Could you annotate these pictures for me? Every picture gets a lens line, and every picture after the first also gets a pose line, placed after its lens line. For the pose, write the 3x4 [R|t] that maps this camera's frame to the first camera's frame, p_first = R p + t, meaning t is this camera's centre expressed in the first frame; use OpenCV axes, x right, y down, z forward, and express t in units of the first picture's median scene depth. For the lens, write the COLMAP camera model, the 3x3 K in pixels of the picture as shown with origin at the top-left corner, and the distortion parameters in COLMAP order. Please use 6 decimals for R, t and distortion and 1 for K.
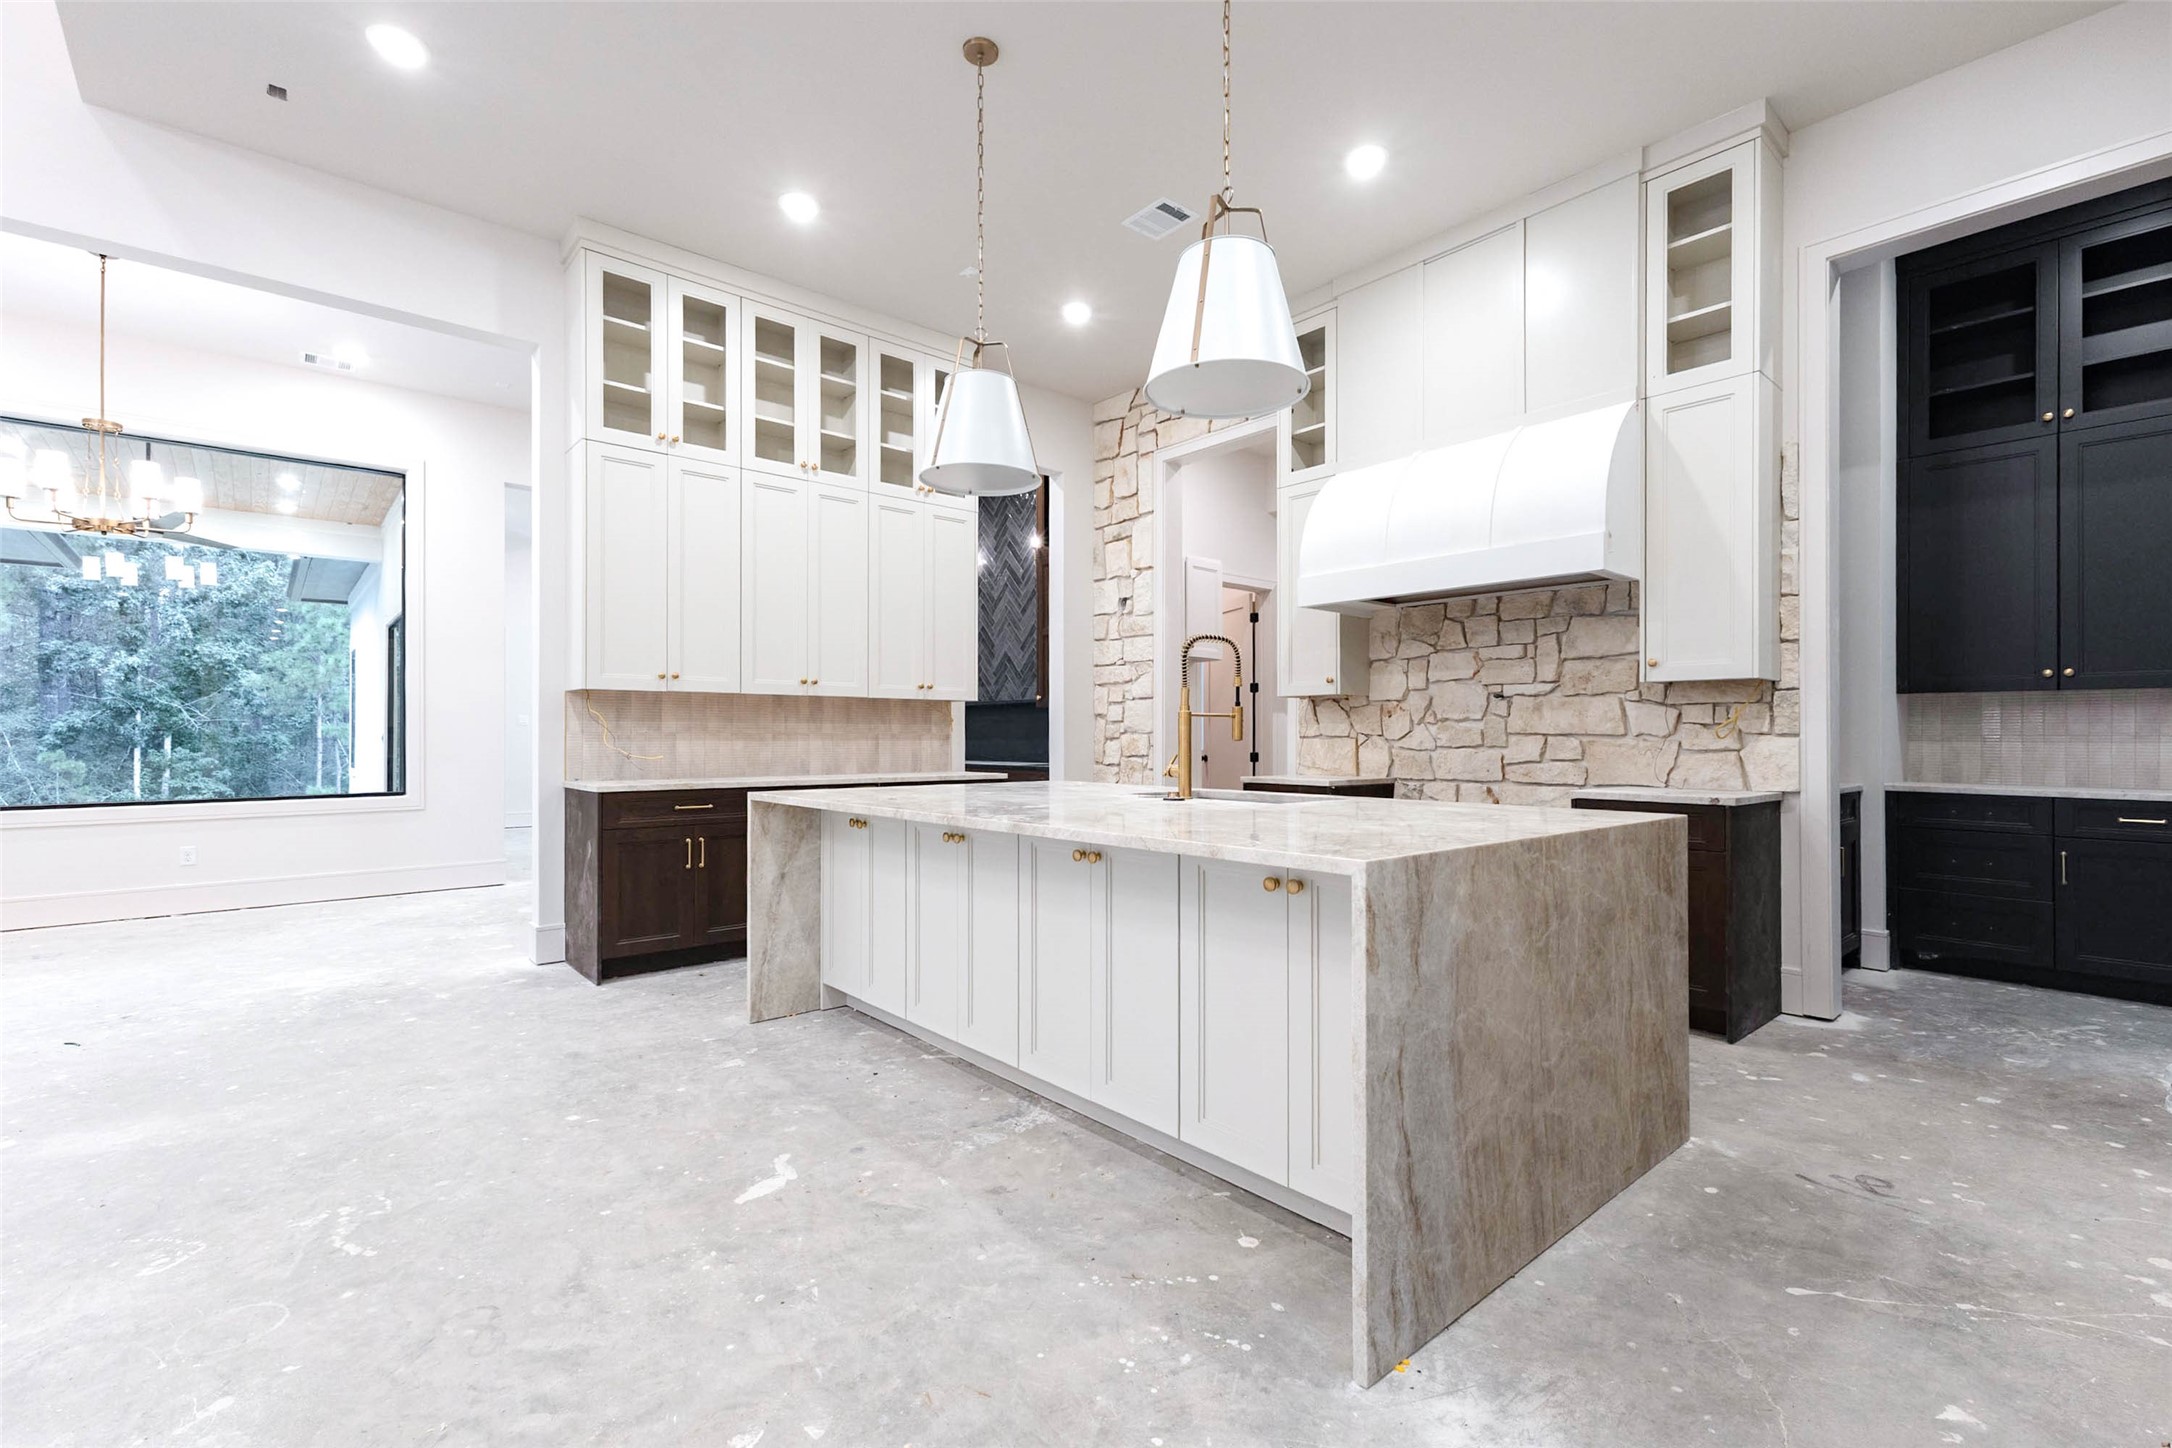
lens RADIAL K [[941.3, 0, 1088.3], [0, 941.3, 733.9], [0, 0, 1]] dist [0.006133, 0.001158]
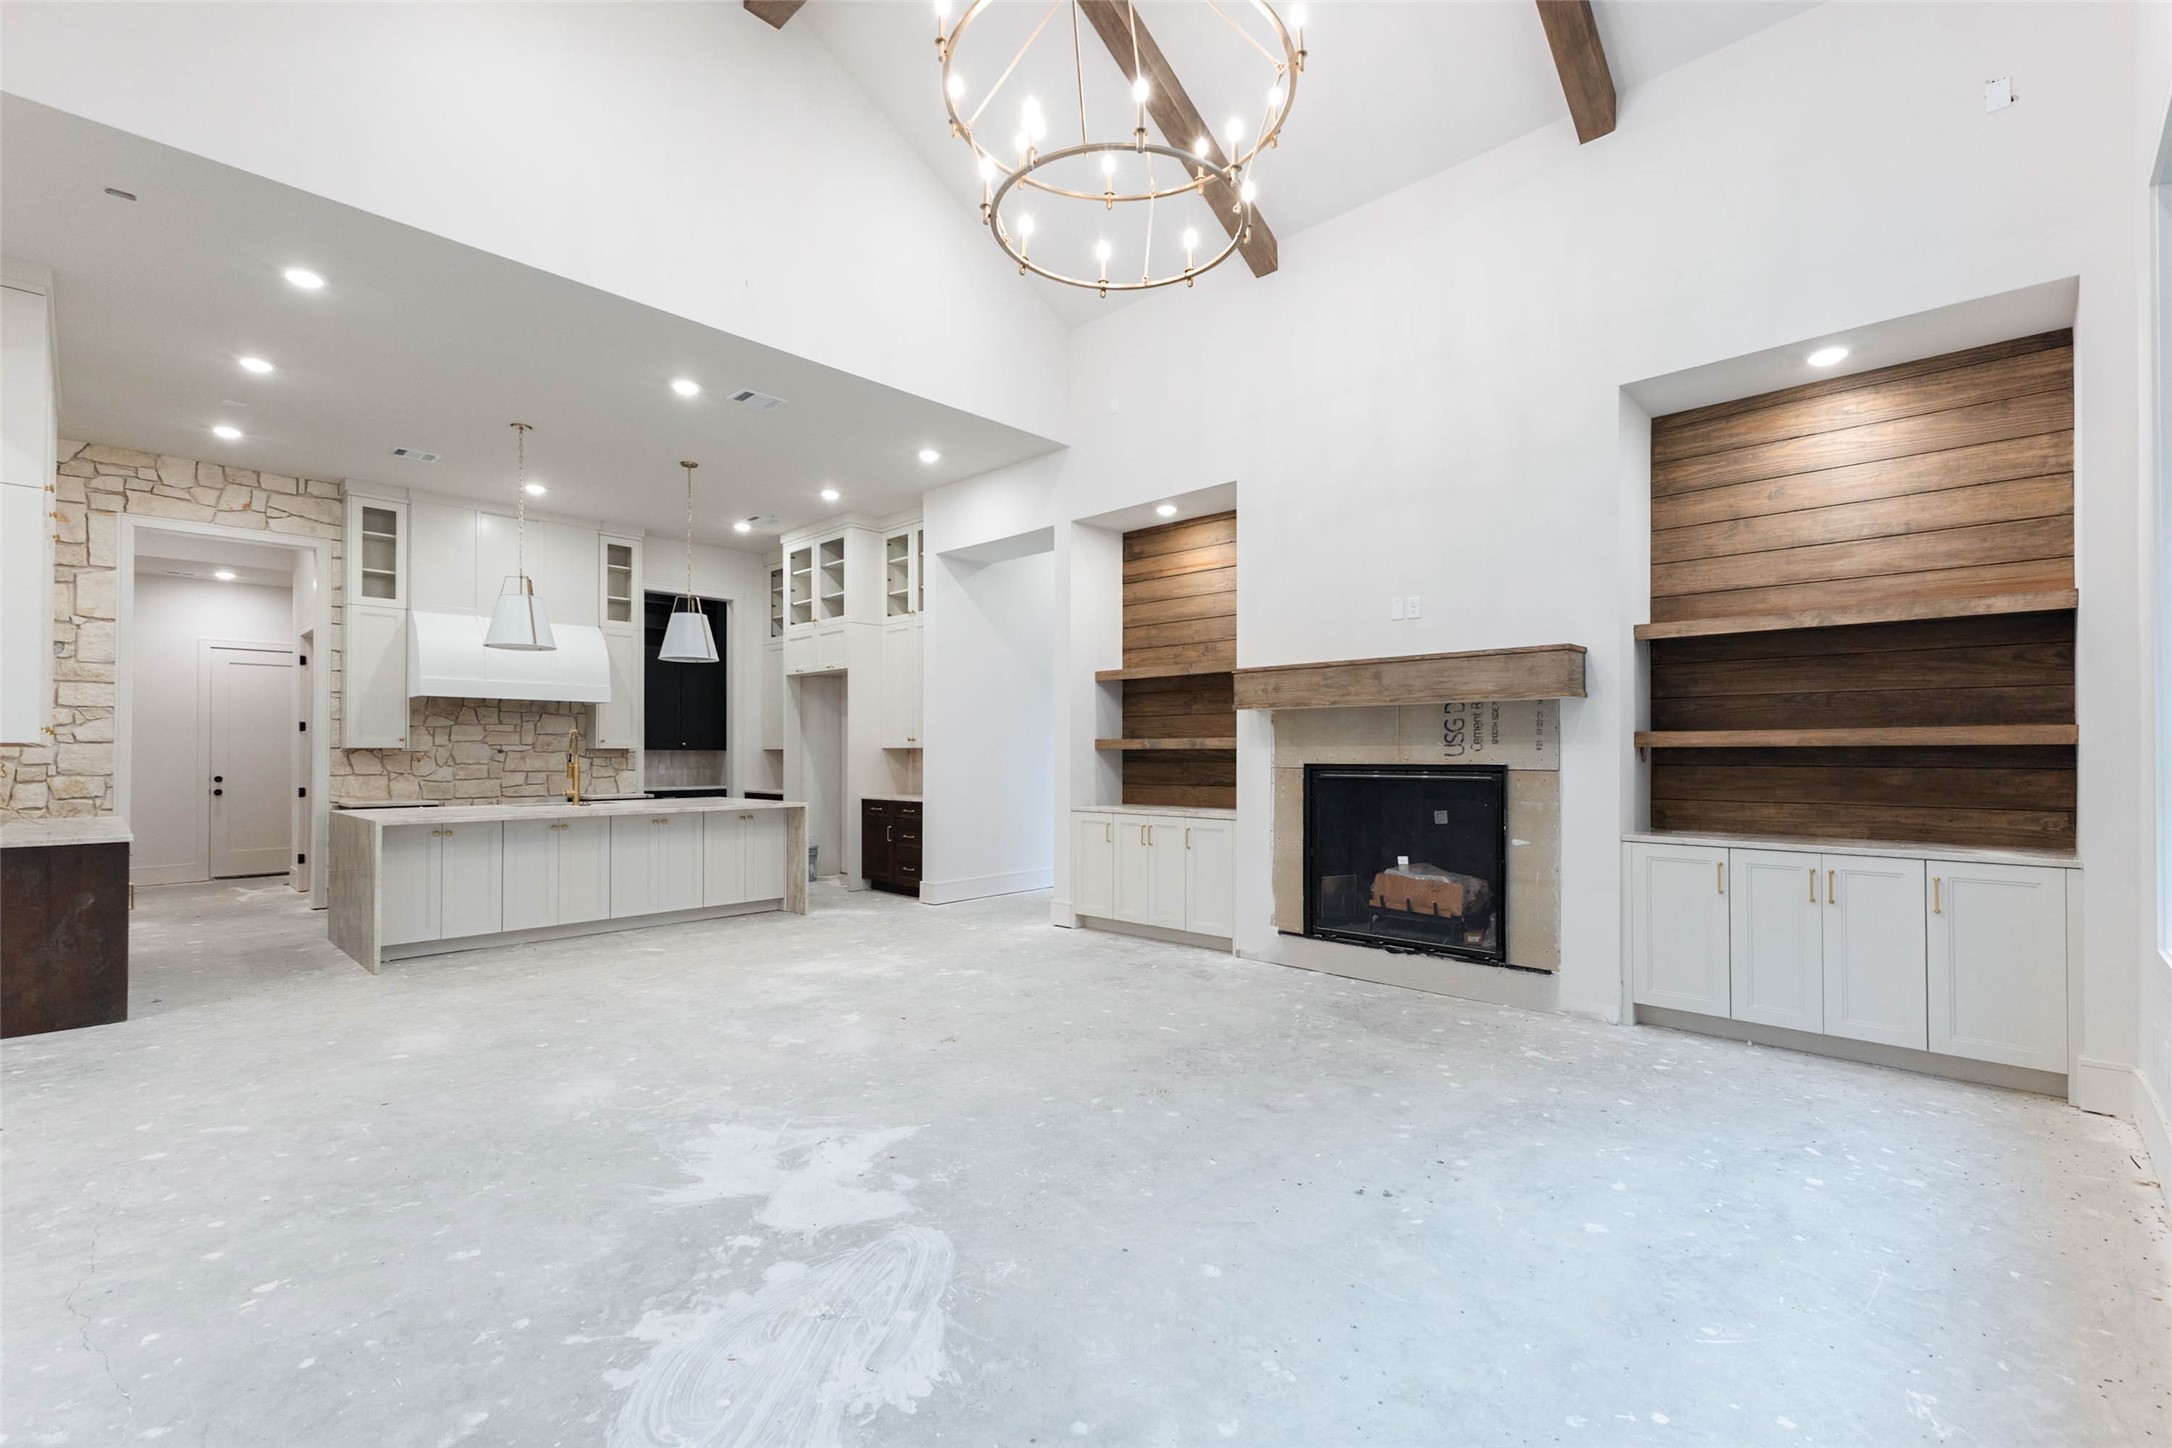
lens RADIAL K [[941.3, 0, 1125.9], [0, 941.3, 741.7], [0, 0, 1]] dist [0.006133, 0.001158]
pose [[-0.113105, 0.012864, 0.993500, -1.512227], [-0.001075, 0.999914, -0.013069, -0.034467], [-0.993582, -0.002547, -0.113082, -0.025336]]
